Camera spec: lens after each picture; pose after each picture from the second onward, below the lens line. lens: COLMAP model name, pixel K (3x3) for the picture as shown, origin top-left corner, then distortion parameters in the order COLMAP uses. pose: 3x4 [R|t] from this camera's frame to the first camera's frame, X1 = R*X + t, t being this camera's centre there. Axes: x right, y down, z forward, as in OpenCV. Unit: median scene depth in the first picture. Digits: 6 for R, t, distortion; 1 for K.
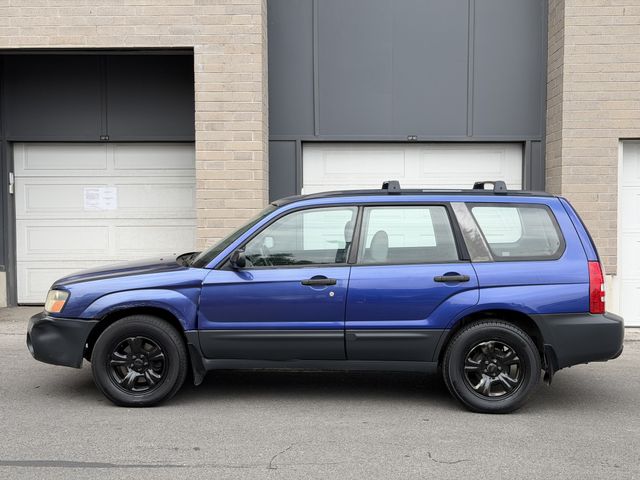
lens RADIAL K [[895.6, 0, 320.0], [0, 895.6, 240.0], [0, 0, 1]] dist [0.196131, -0.457535]
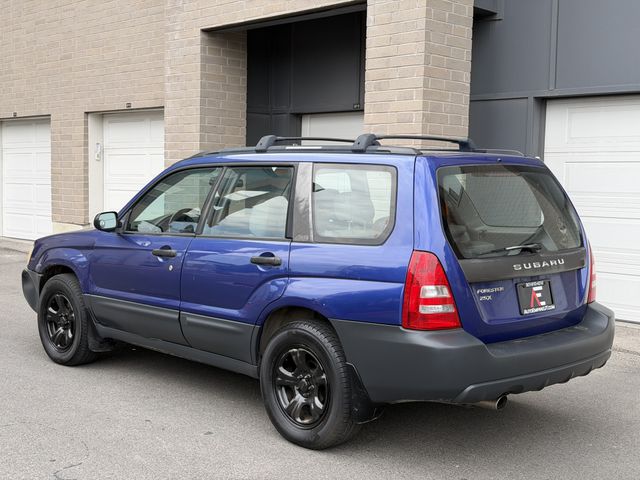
lens RADIAL K [[895.6, 0, 320.0], [0, 895.6, 240.0], [0, 0, 1]] dist [0.196131, -0.457535]
pose [[0.721332, 0.062669, -0.689748, 0.701183], [-0.050963, 0.998001, 0.037380, -0.005544], [0.690712, 0.008188, 0.723084, 0.472199]]
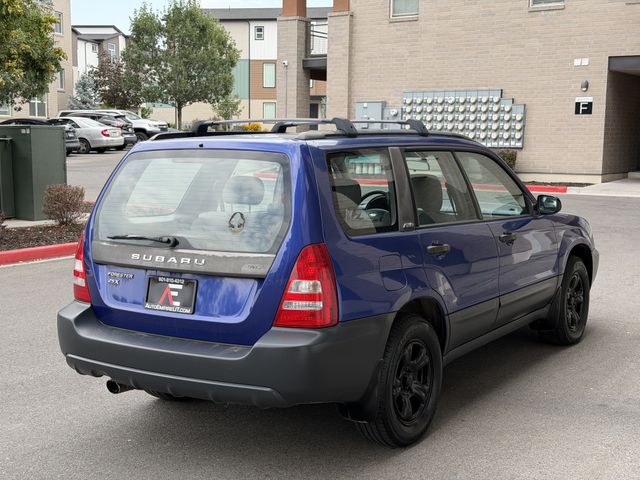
lens RADIAL K [[895.6, 0, 320.0], [0, 895.6, 240.0], [0, 0, 1]] dist [0.196131, -0.457535]
pose [[-0.532849, 0.097448, -0.840581, 0.821341], [-0.044160, 0.988791, 0.142623, -0.079975], [0.845058, 0.113117, -0.522573, 1.542348]]
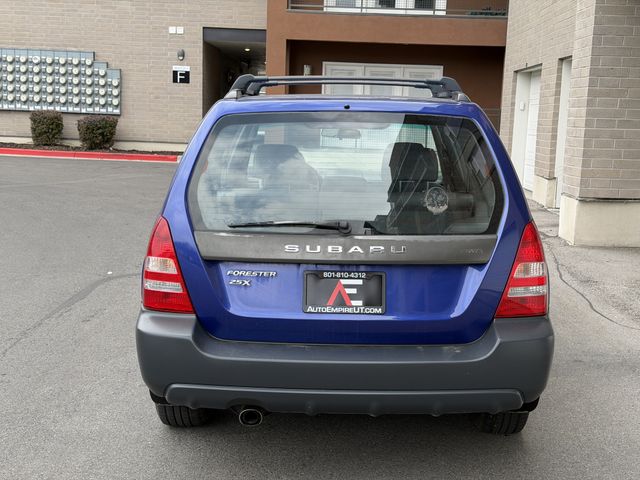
lens RADIAL K [[895.6, 0, 320.0], [0, 895.6, 240.0], [0, 0, 1]] dist [0.196131, -0.457535]
pose [[0.018896, 0.142964, -0.989547, 0.848588], [-0.076592, 0.987023, 0.141137, -0.046050], [0.996883, 0.073125, 0.029600, 1.079524]]
